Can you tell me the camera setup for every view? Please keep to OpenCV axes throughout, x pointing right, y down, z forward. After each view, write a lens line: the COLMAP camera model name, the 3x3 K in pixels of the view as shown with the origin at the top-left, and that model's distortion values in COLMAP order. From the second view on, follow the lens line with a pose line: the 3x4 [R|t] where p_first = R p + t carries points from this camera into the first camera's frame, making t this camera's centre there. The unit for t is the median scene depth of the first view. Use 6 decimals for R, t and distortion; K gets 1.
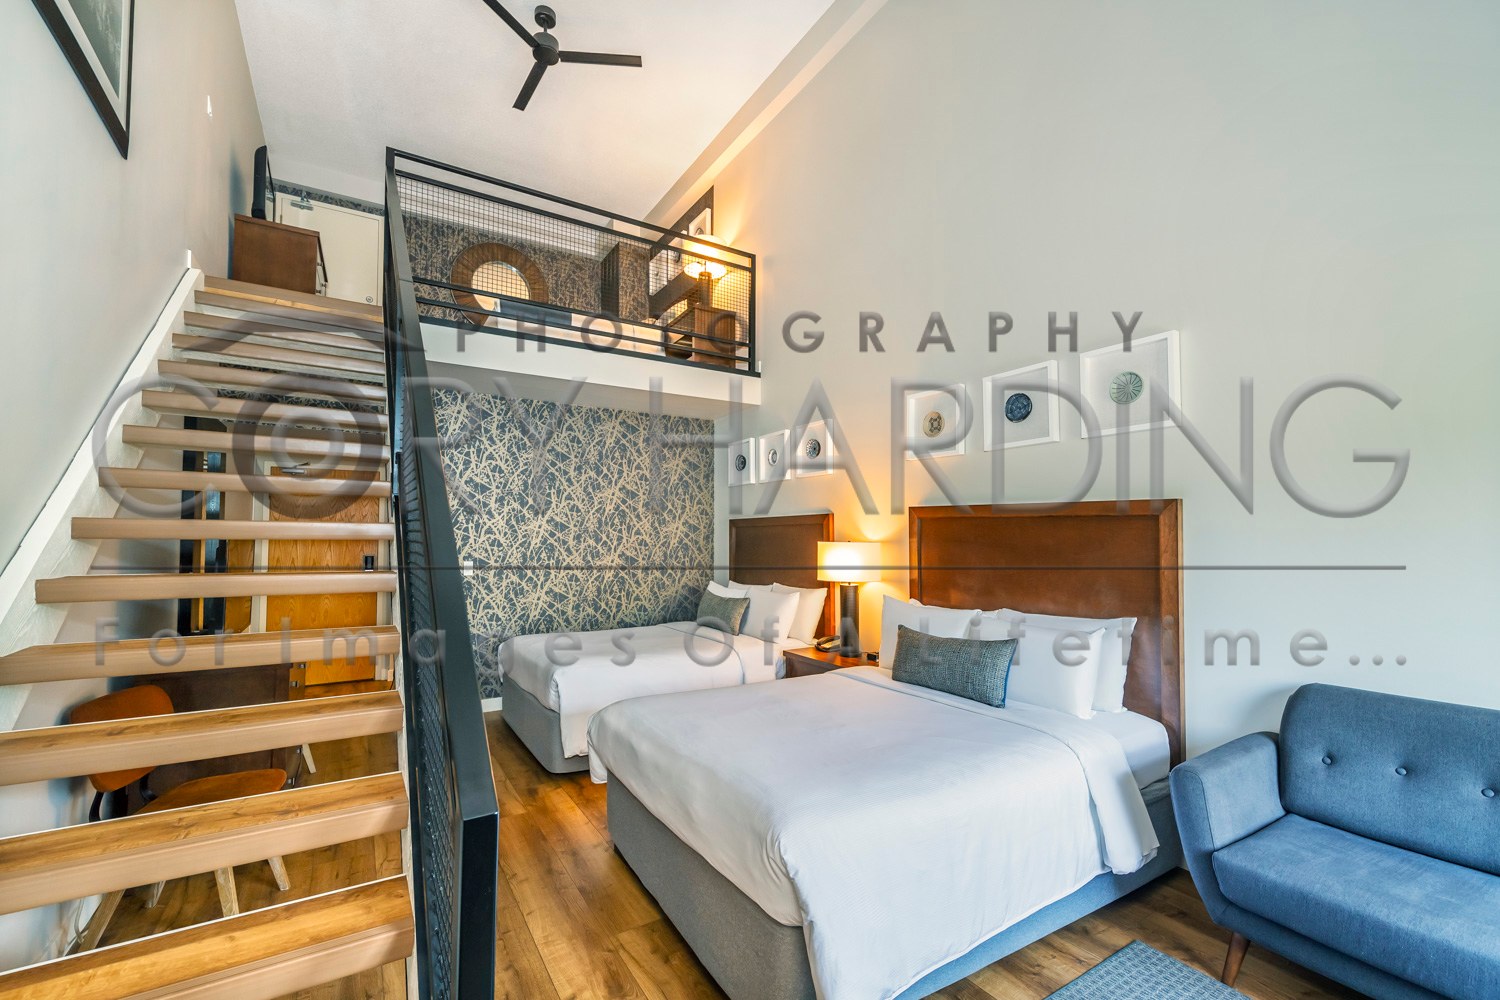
lens RADIAL K [[626.6, 0, 744.1], [0, 626.6, 507.6], [0, 0, 1]] dist [0.009882, -0.000024]
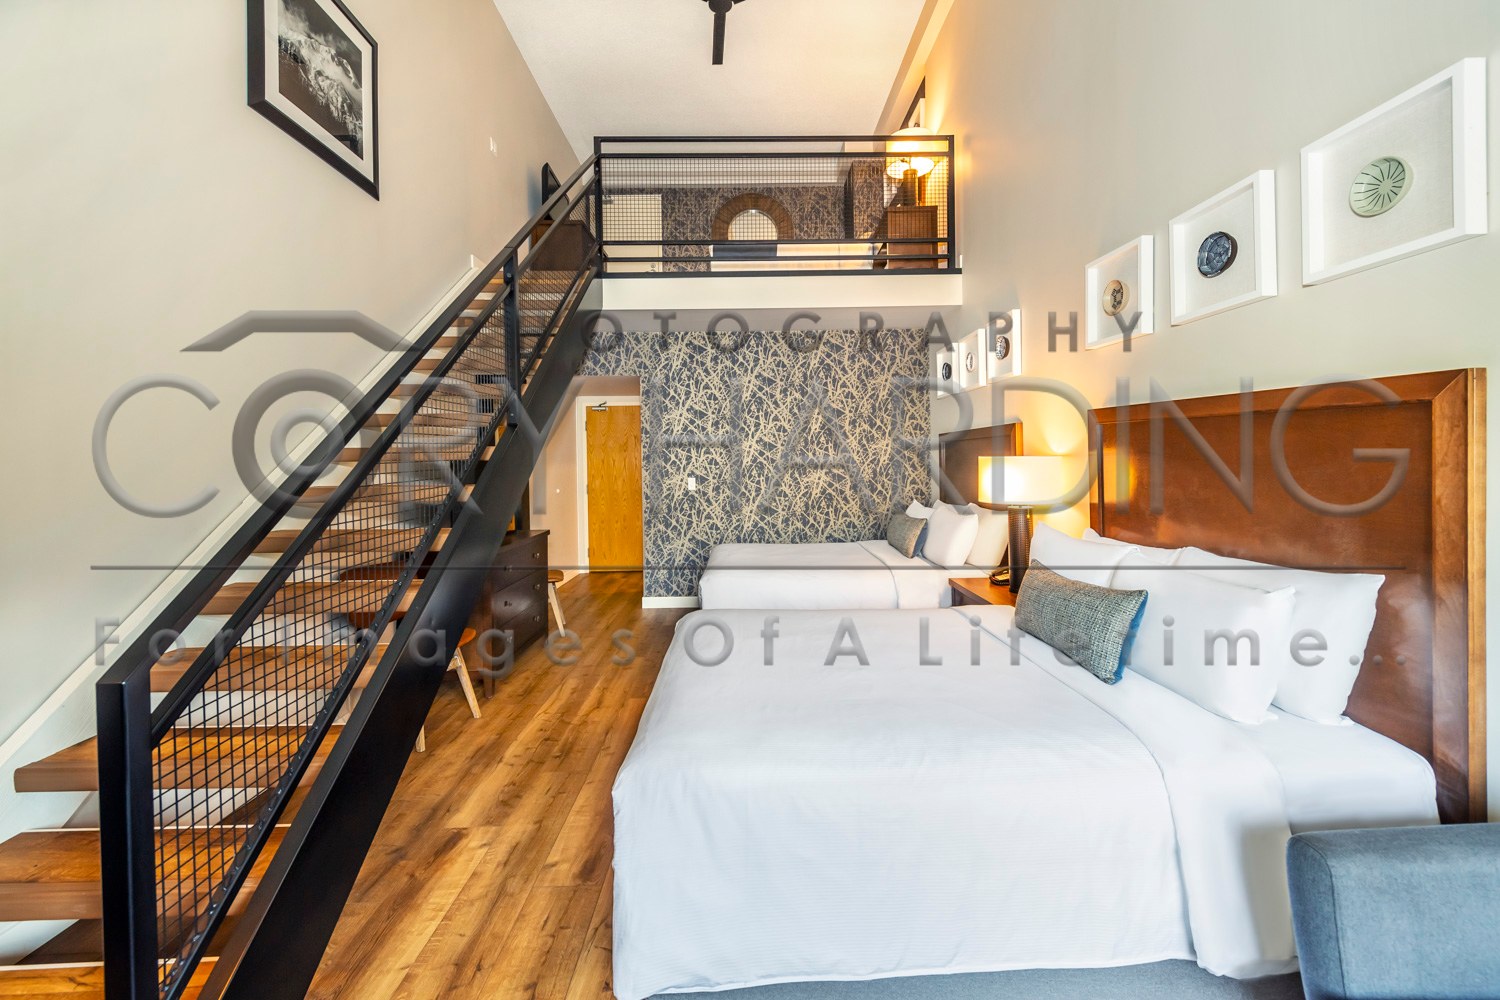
lens RADIAL K [[589.1, 0, 740.1], [0, 589.1, 460.2], [0, 0, 1]] dist [0.002223, -0.000213]
pose [[0.856329, -0.013205, -0.516261, 0.187605], [0.041642, 0.998183, 0.043541, 0.007970], [0.514749, -0.058784, 0.855324, 0.103551]]
